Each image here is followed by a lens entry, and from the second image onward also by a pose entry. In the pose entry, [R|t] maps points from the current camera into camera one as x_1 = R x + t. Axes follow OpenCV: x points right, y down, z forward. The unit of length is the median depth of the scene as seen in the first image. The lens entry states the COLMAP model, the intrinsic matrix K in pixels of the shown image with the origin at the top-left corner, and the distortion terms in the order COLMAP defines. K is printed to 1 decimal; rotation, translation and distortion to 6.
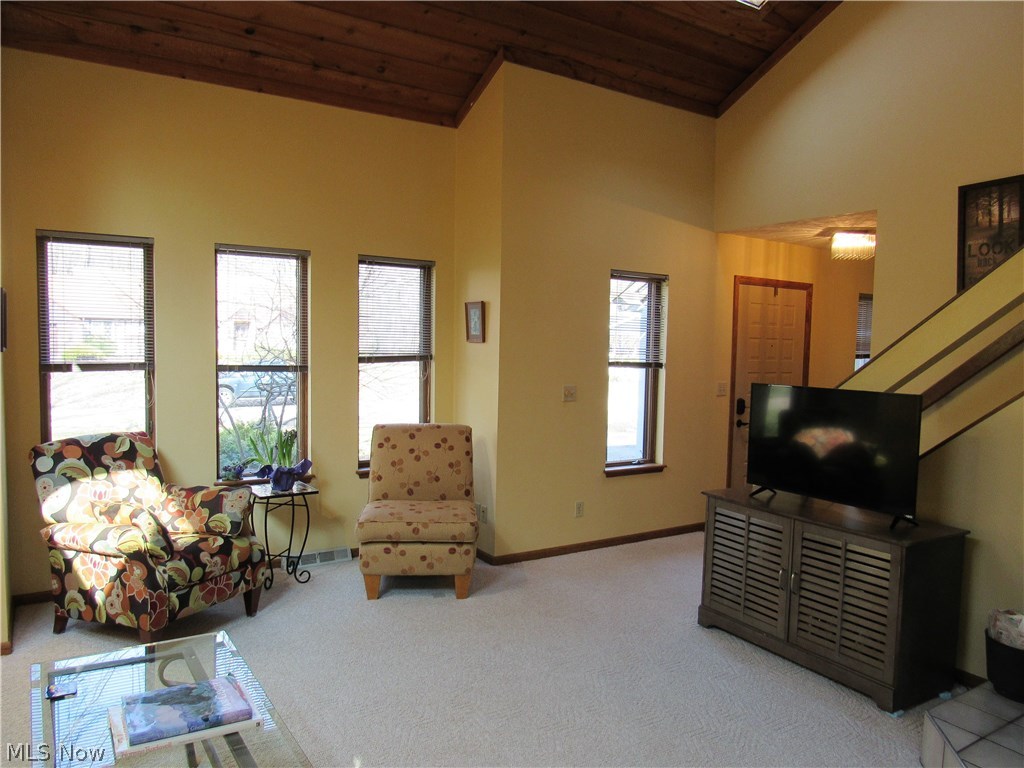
lens RADIAL K [[736.1, 0, 515.1], [0, 736.1, 382.2], [0, 0, 1]] dist [-0.028711, 0.021611]
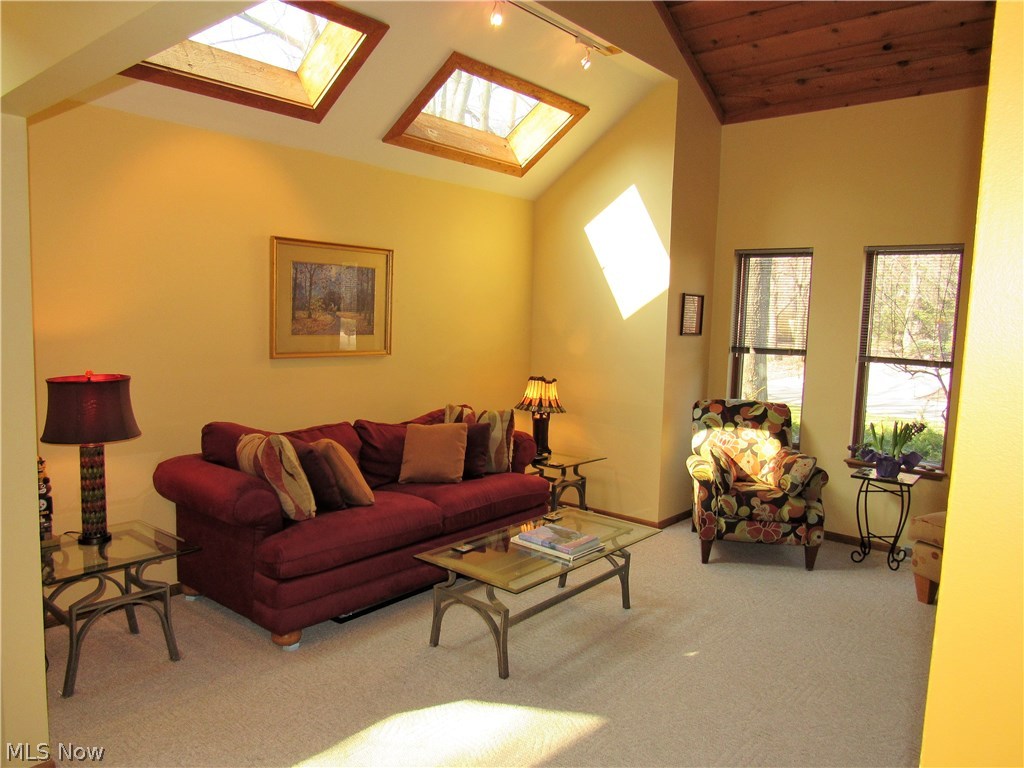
lens RADIAL K [[736.1, 0, 511.8], [0, 736.1, 383.2], [0, 0, 1]] dist [-0.028711, 0.021611]
pose [[0.288408, 0.082082, -0.953983, 0.638664], [-0.083445, 0.994683, 0.060357, -0.004979], [0.953865, 0.062198, 0.293724, 0.212861]]
